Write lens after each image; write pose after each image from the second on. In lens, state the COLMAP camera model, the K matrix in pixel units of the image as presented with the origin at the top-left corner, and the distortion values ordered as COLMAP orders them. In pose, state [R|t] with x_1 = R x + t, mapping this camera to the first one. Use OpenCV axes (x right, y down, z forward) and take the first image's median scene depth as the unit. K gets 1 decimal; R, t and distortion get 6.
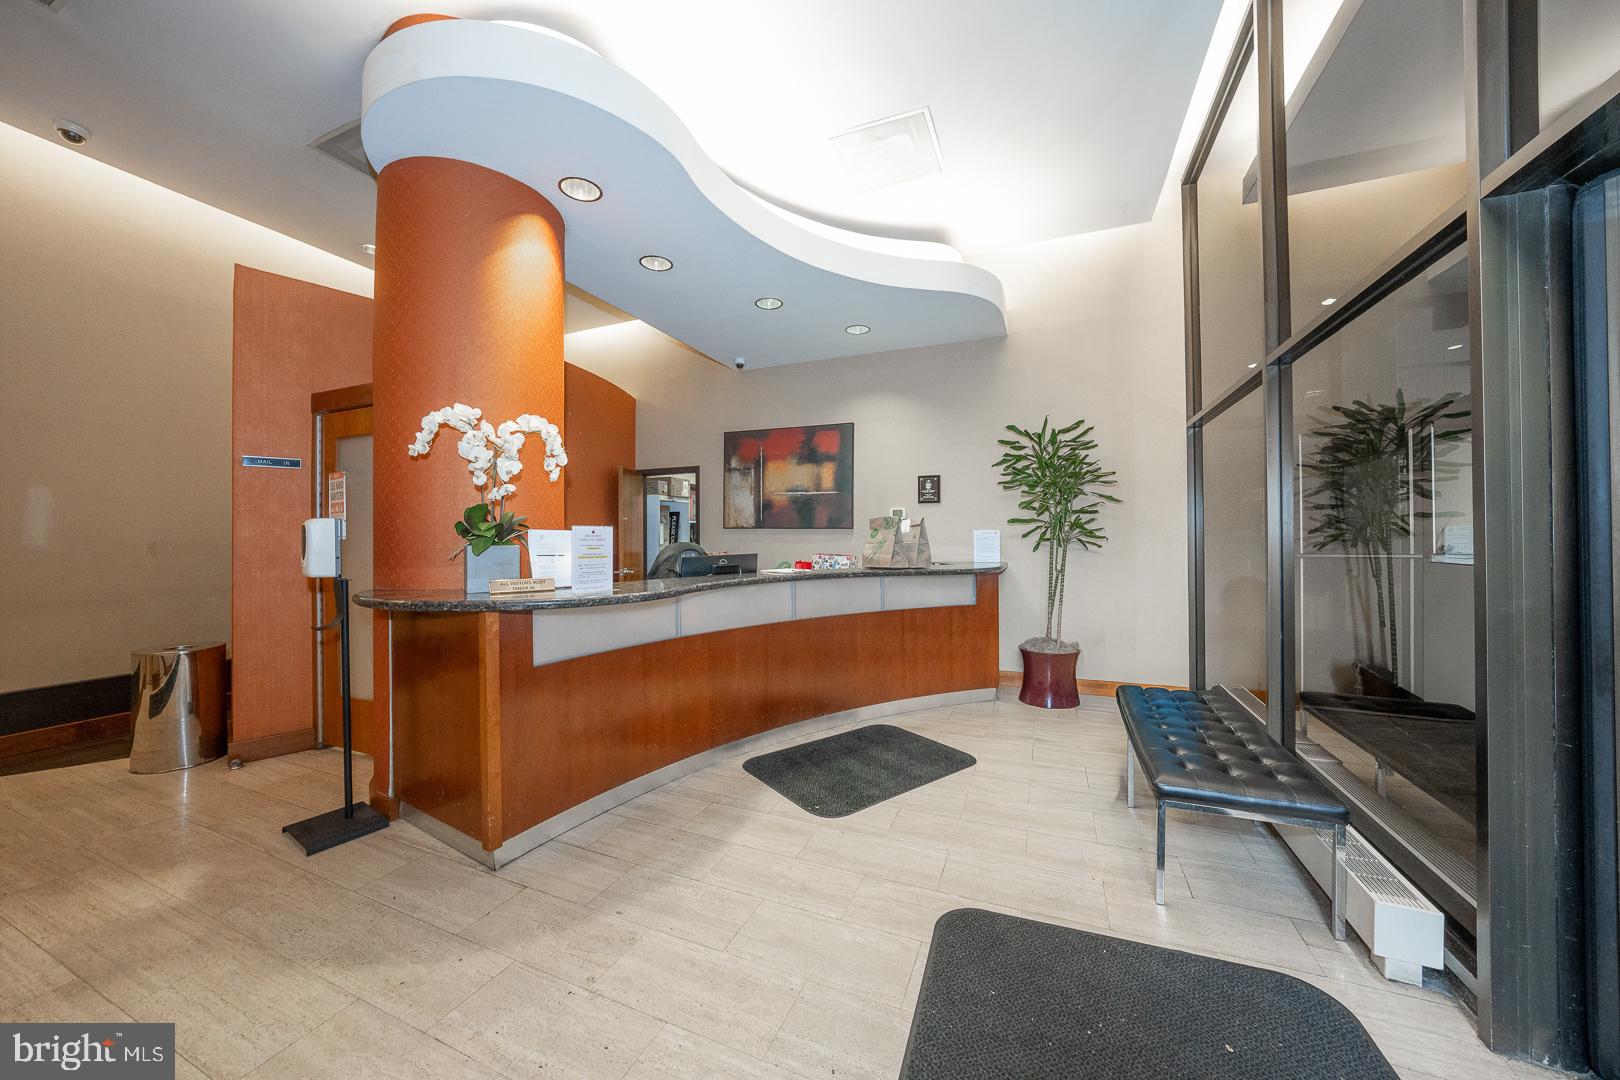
lens RADIAL K [[560.5, 0, 818.2], [0, 560.5, 537.7], [0, 0, 1]] dist [-0.023429, 0.003859]
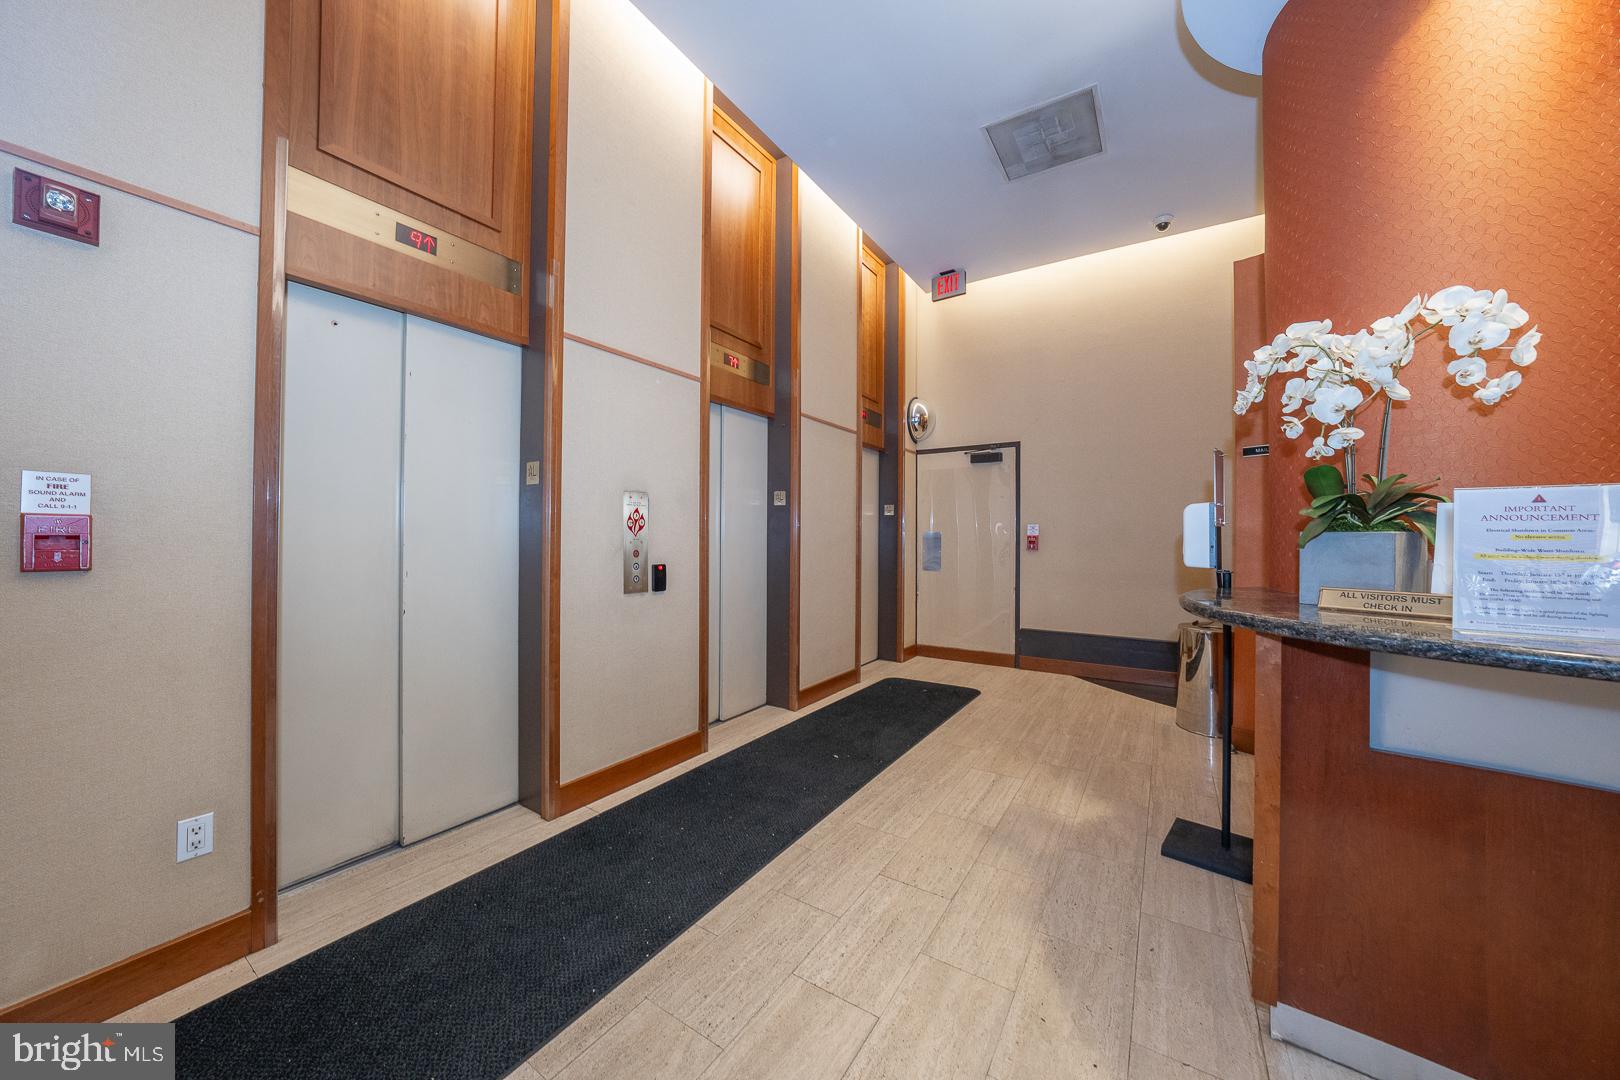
lens RADIAL K [[560.5, 0, 822.5], [0, 560.5, 535.5], [0, 0, 1]] dist [-0.023429, 0.003859]
pose [[-0.187880, -0.001499, -0.982191, 0.122672], [-0.000031, 0.999999, -0.001520, 0.018757], [0.982192, -0.000255, -0.187880, 0.538137]]
